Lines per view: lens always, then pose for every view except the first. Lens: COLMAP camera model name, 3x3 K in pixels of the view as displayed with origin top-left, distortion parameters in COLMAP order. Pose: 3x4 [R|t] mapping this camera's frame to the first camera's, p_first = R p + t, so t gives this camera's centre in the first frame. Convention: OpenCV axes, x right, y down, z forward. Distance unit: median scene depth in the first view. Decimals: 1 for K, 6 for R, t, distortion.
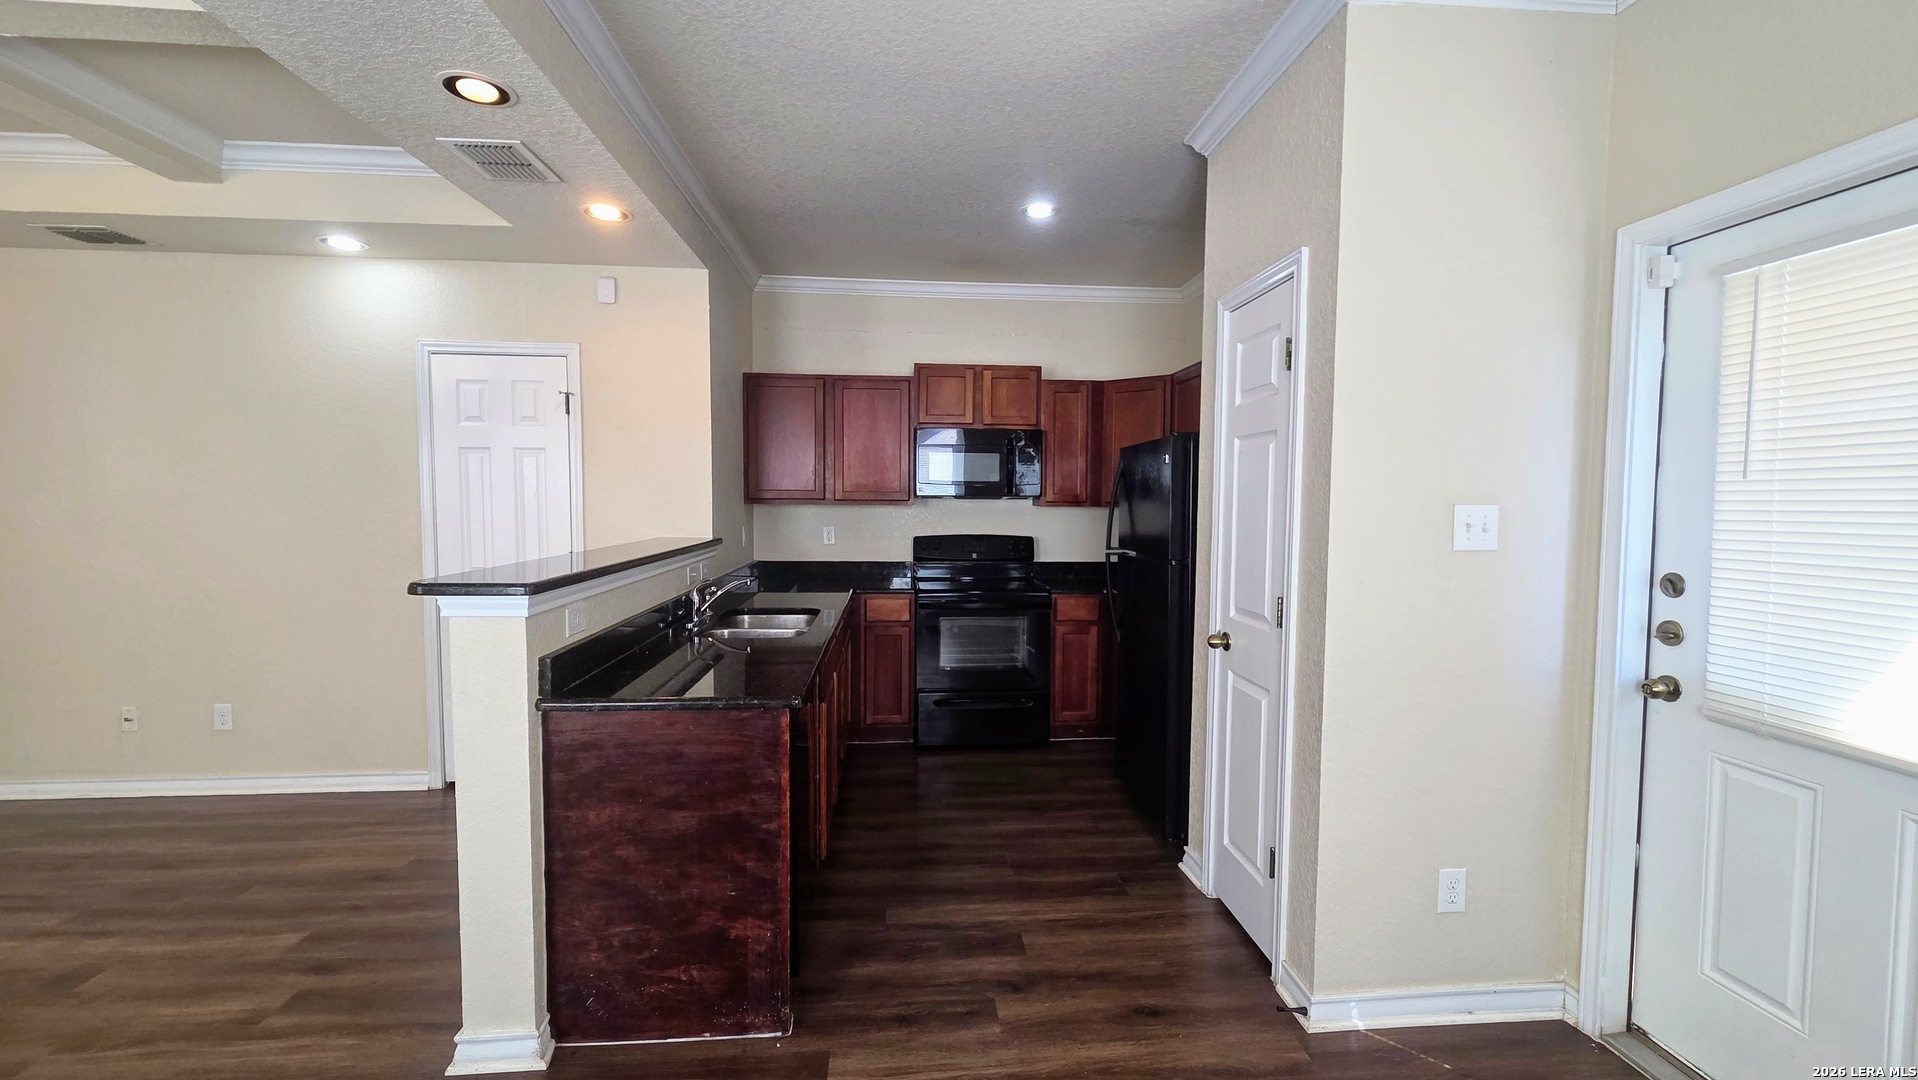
lens RADIAL K [[784.3, 0, 962.1], [0, 784.3, 537.9], [0, 0, 1]] dist [0.001353, -0.000236]
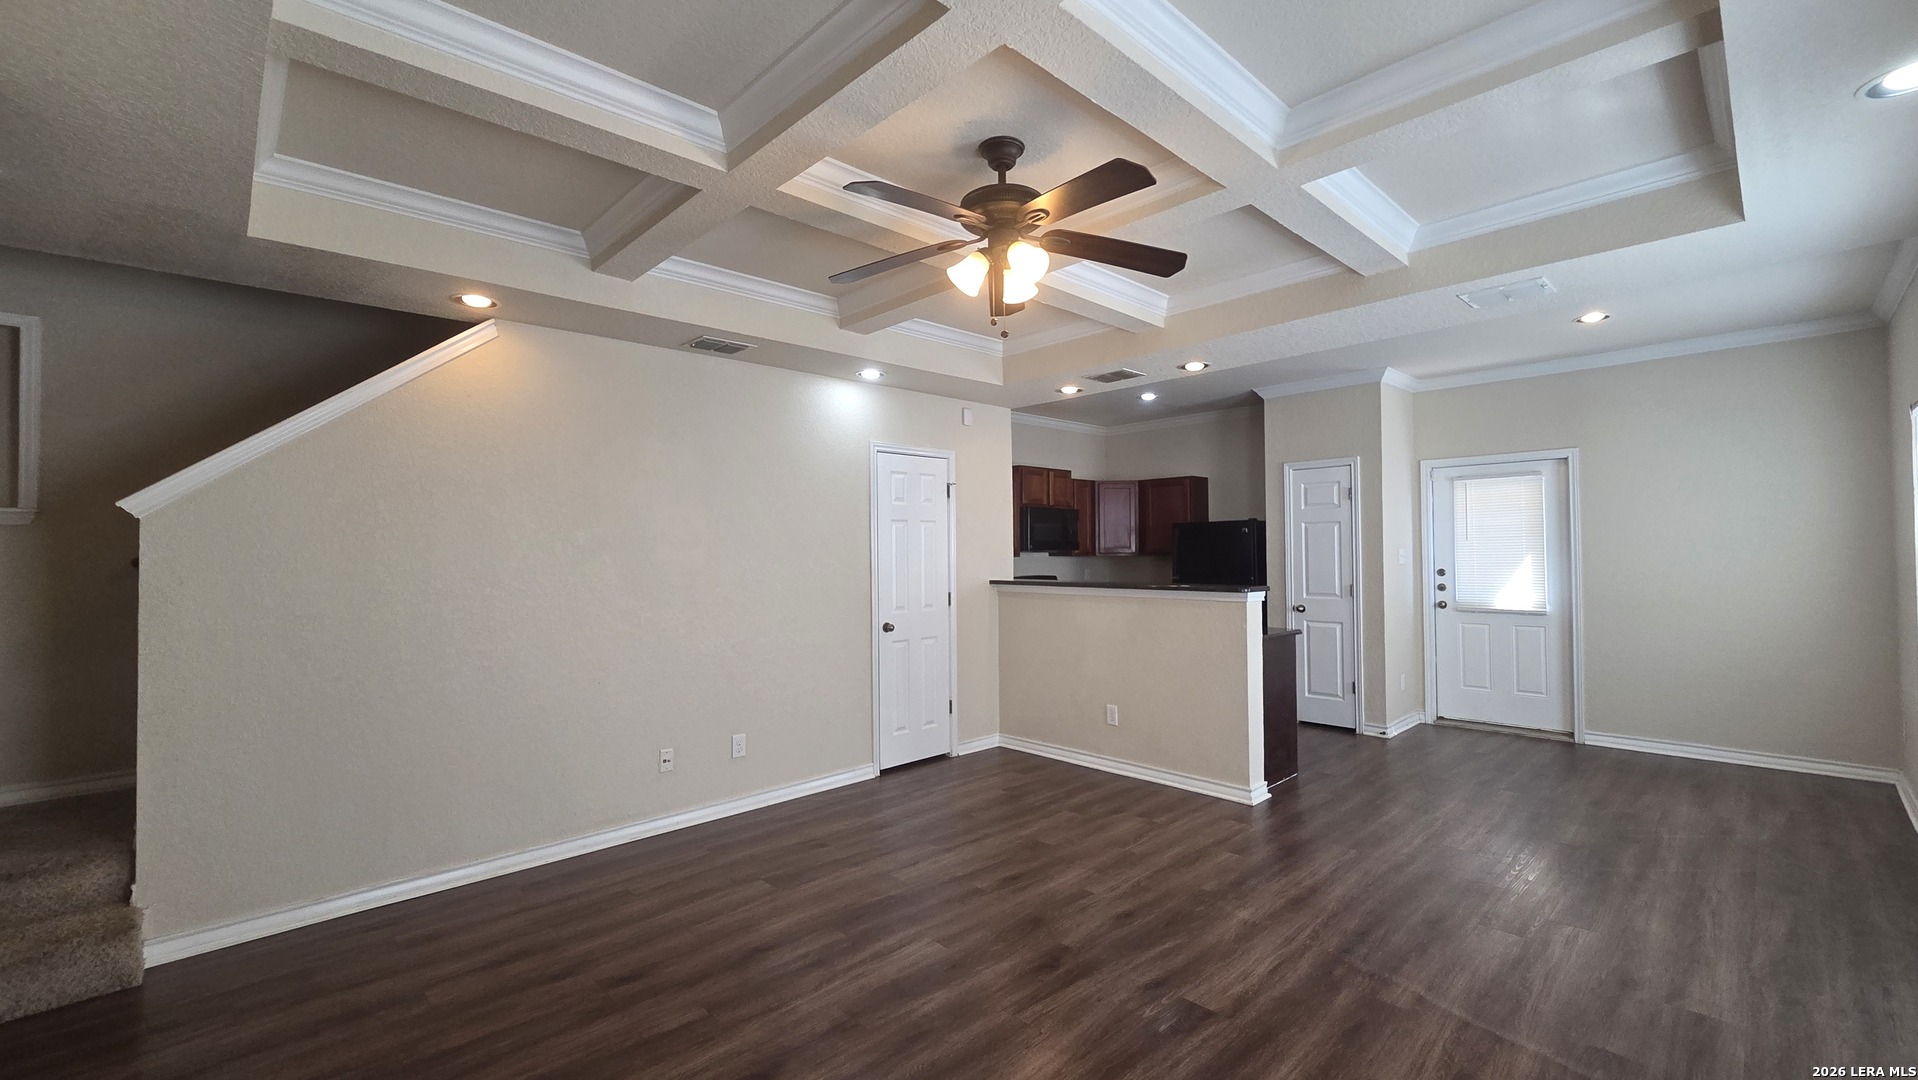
lens RADIAL K [[780.2, 0, 963.5], [0, 780.2, 541.7], [0, 0, 1]] dist [0.001425, -0.000020]
pose [[0.776410, -0.008191, 0.630175, -1.743184], [0.049136, 0.997659, -0.047570, -0.007088], [-0.628310, 0.067898, 0.774995, -0.176621]]
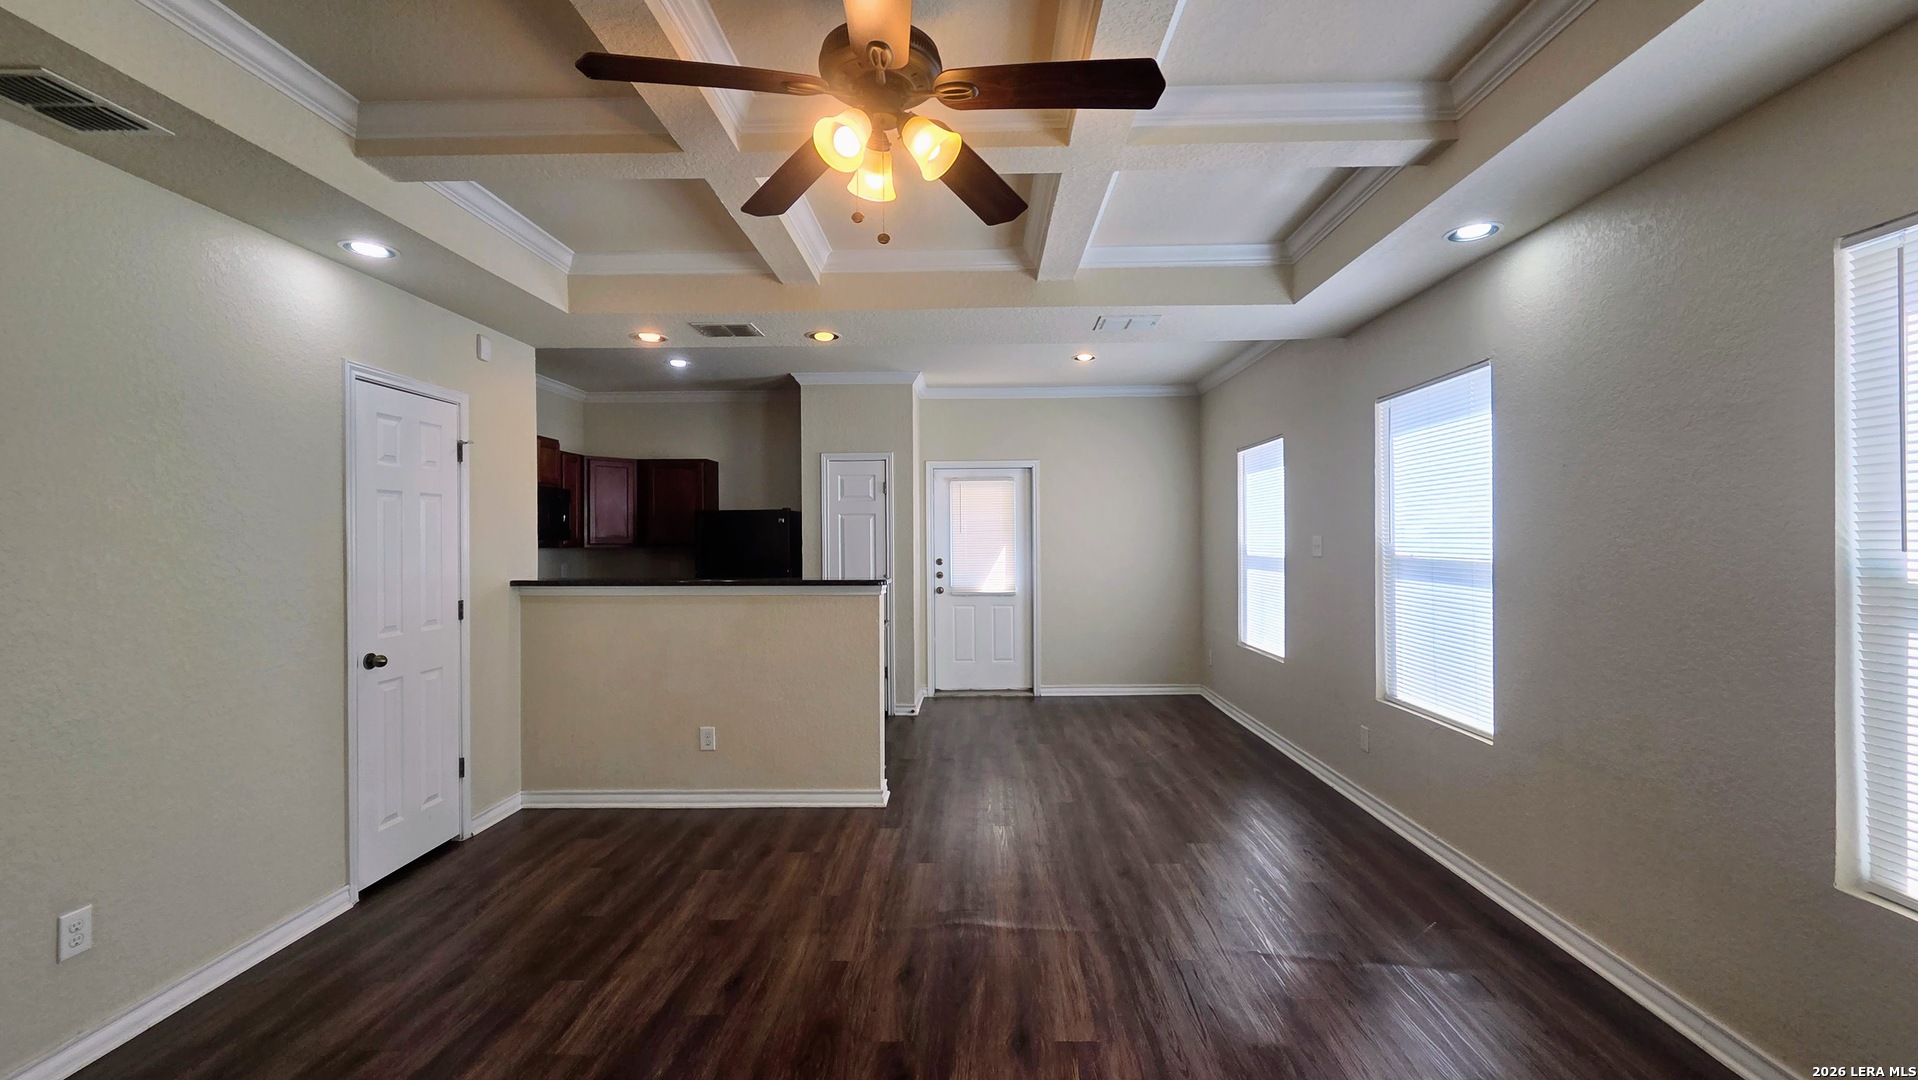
lens RADIAL K [[784.3, 0, 962.1], [0, 784.3, 537.9], [0, 0, 1]] dist [0.001353, -0.000236]
pose [[0.102536, -0.006562, 0.994708, -1.784443], [0.058842, 0.998267, 0.000519, -0.030639], [-0.992987, 0.058478, 0.102744, 0.334328]]
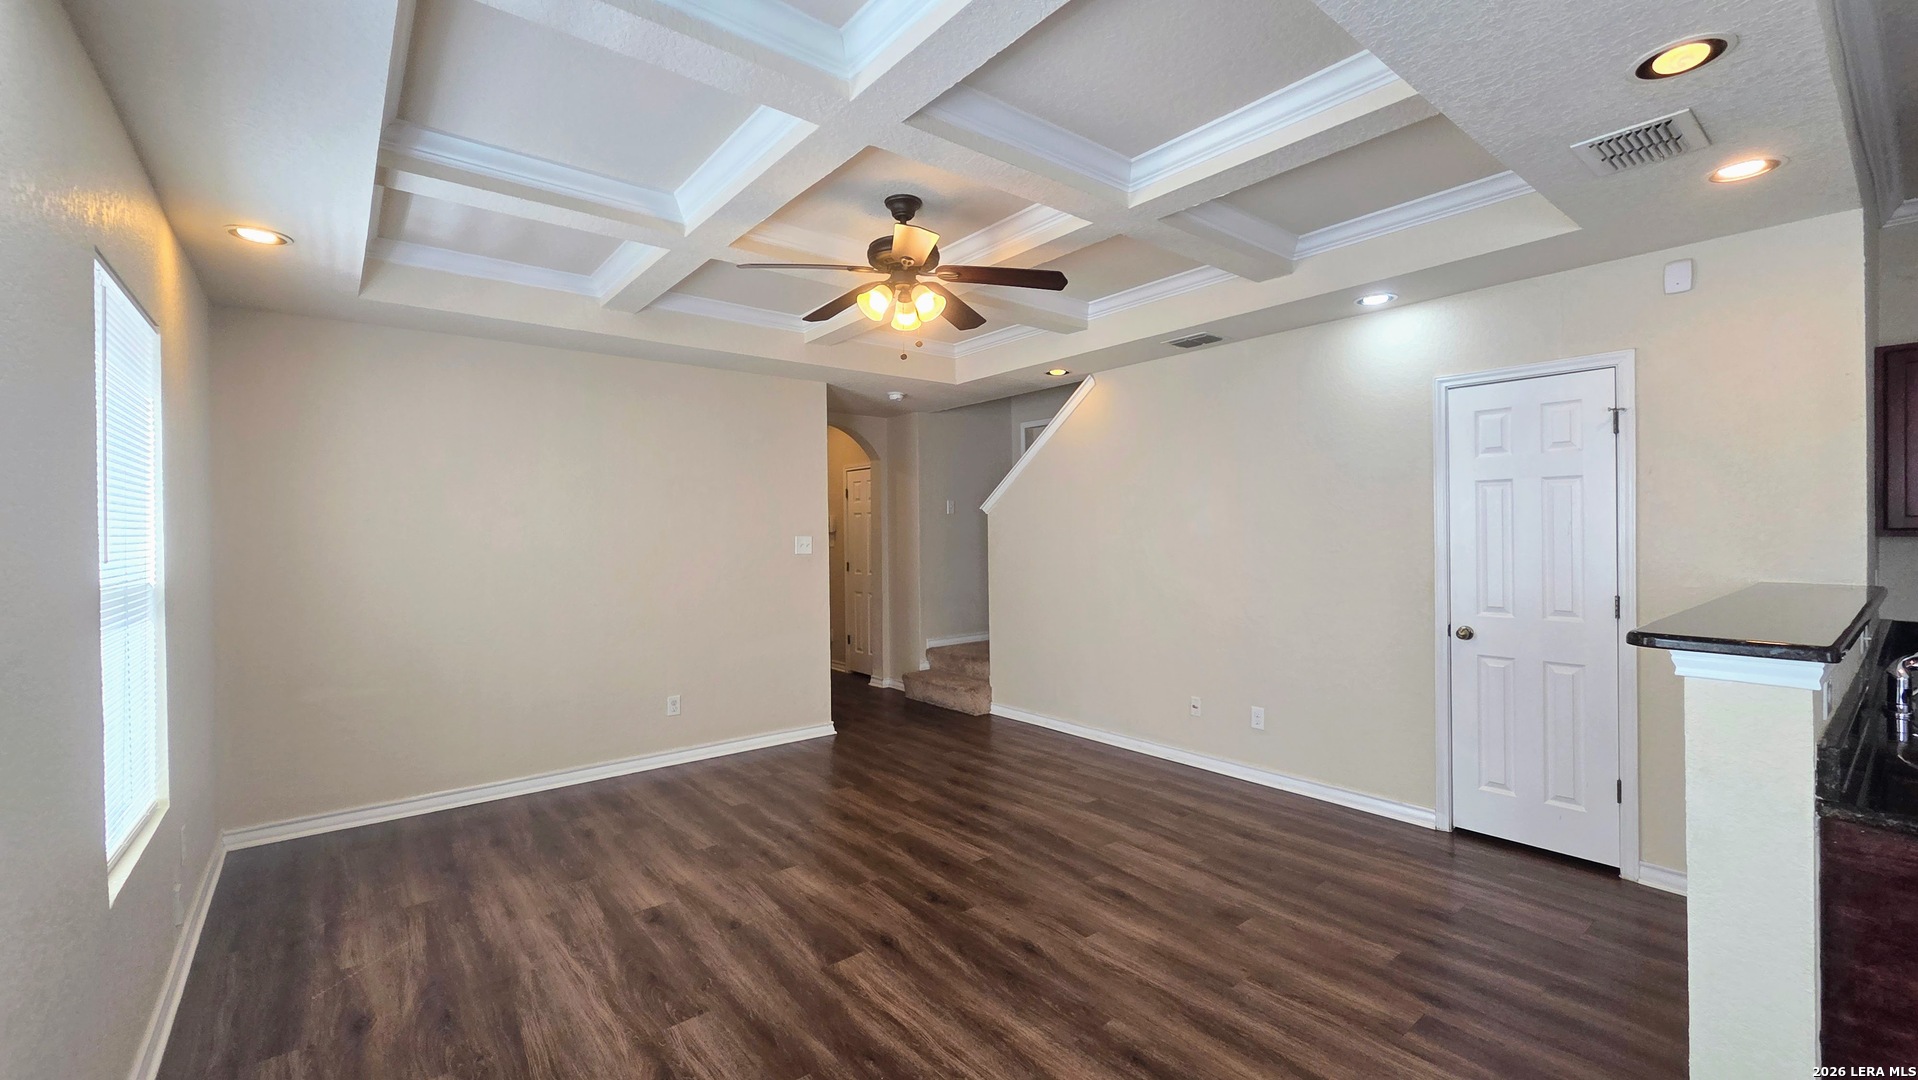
lens RADIAL K [[784.3, 0, 962.1], [0, 784.3, 537.9], [0, 0, 1]] dist [0.001353, -0.000236]
pose [[0.562827, -0.006953, -0.826546, -0.246936], [-0.028549, 0.999204, -0.027846, -0.001235], [0.826082, 0.039270, 0.562181, -0.075103]]
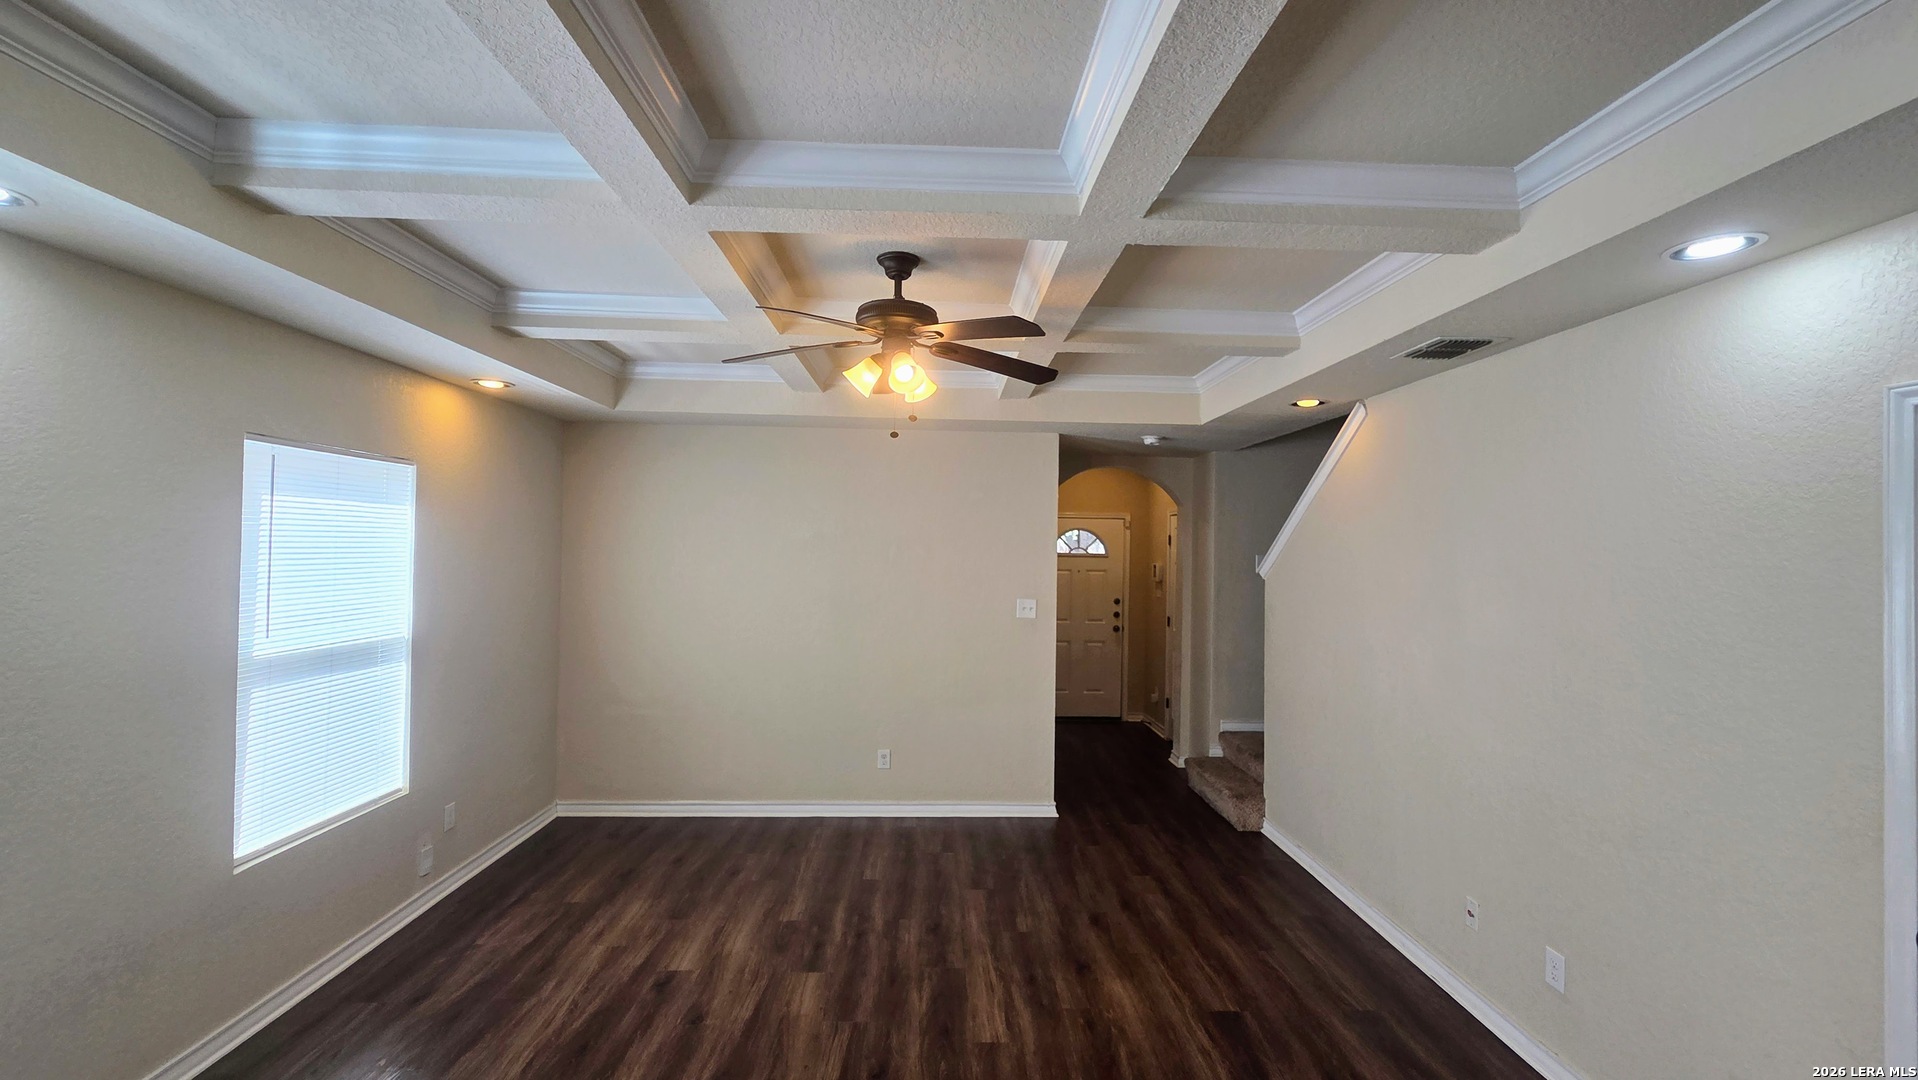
lens RADIAL K [[784.3, 0, 962.1], [0, 784.3, 537.9], [0, 0, 1]] dist [0.001353, -0.000236]
pose [[-0.042386, -0.019262, -0.998916, -0.243127], [-0.068061, 0.997547, -0.016348, -0.141354], [0.996780, 0.067295, -0.043593, 0.574722]]
